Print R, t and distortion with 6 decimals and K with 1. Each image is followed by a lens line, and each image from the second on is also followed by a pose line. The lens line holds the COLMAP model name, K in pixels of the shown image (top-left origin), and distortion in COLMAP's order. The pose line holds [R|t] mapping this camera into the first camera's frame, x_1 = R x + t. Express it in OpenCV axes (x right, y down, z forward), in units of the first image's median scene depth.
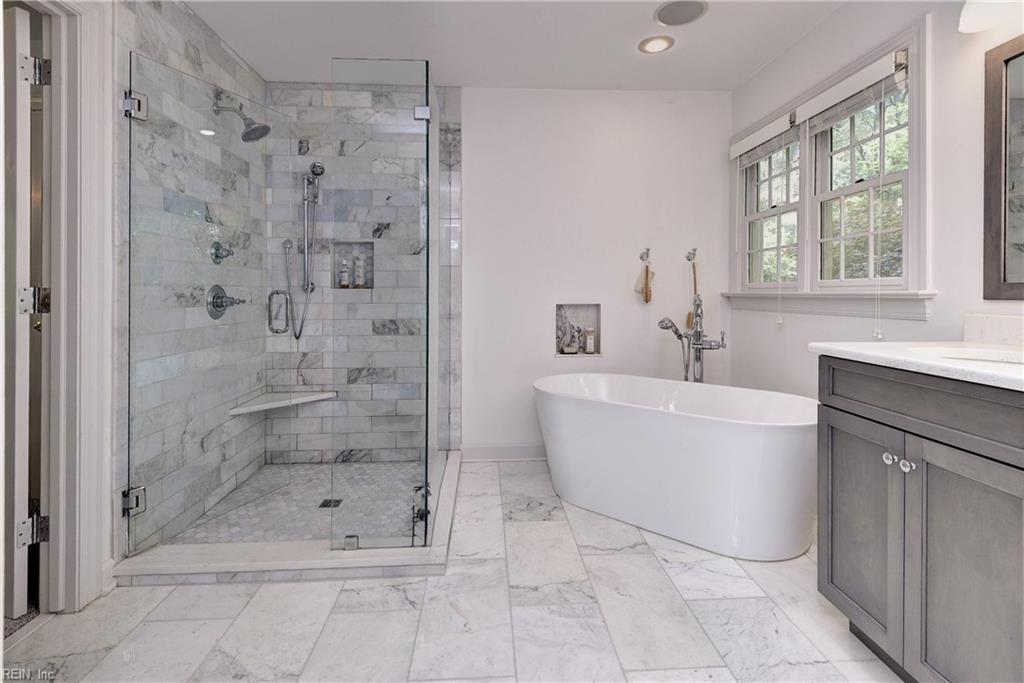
lens RADIAL K [[475.1, 0, 511.4], [0, 475.1, 297.9], [0, 0, 1]] dist [0.000462, 0.000405]
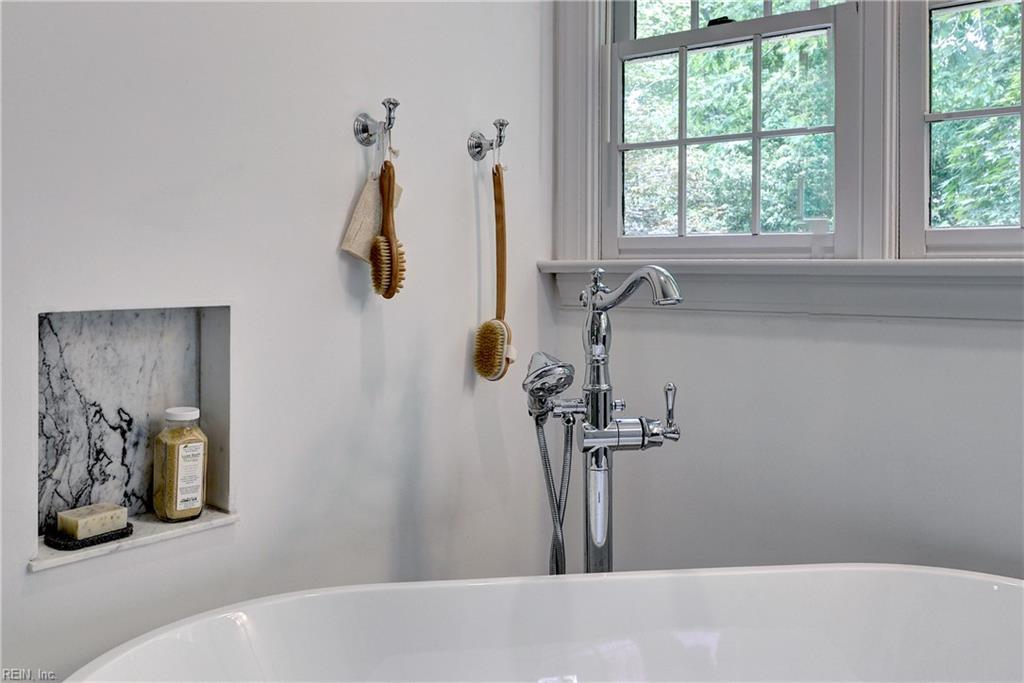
lens RADIAL K [[971.4, 0, 519.7], [0, 971.4, 270.7], [0, 0, 1]] dist [0.014686, 0.000000]
pose [[0.680548, -0.000208, 0.732704, -0.074985], [0.005171, 0.999976, -0.004519, -0.002341], [-0.732686, 0.006864, 0.680533, 0.563939]]
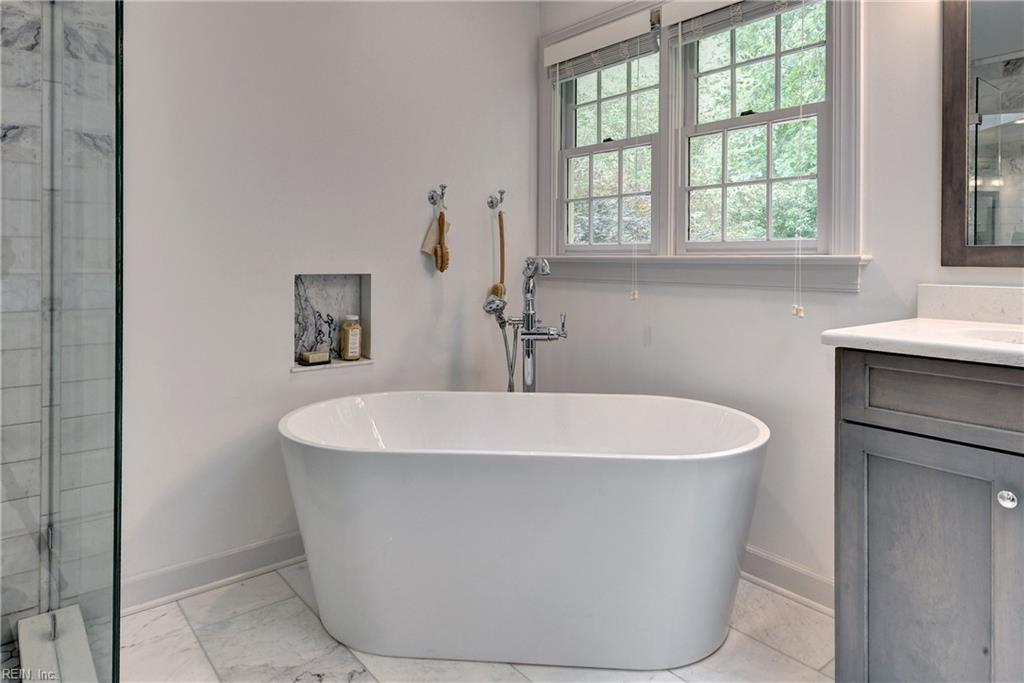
lens RADIAL K [[629.0, 0, 497.8], [0, 629.0, 271.7], [0, 0, 1]] dist [0.016039, -0.002747]
pose [[0.814445, -0.004260, 0.580226, -0.136286], [-0.002139, 0.999944, 0.010343, 0.001508], [-0.580237, -0.009665, 0.814390, 0.282417]]
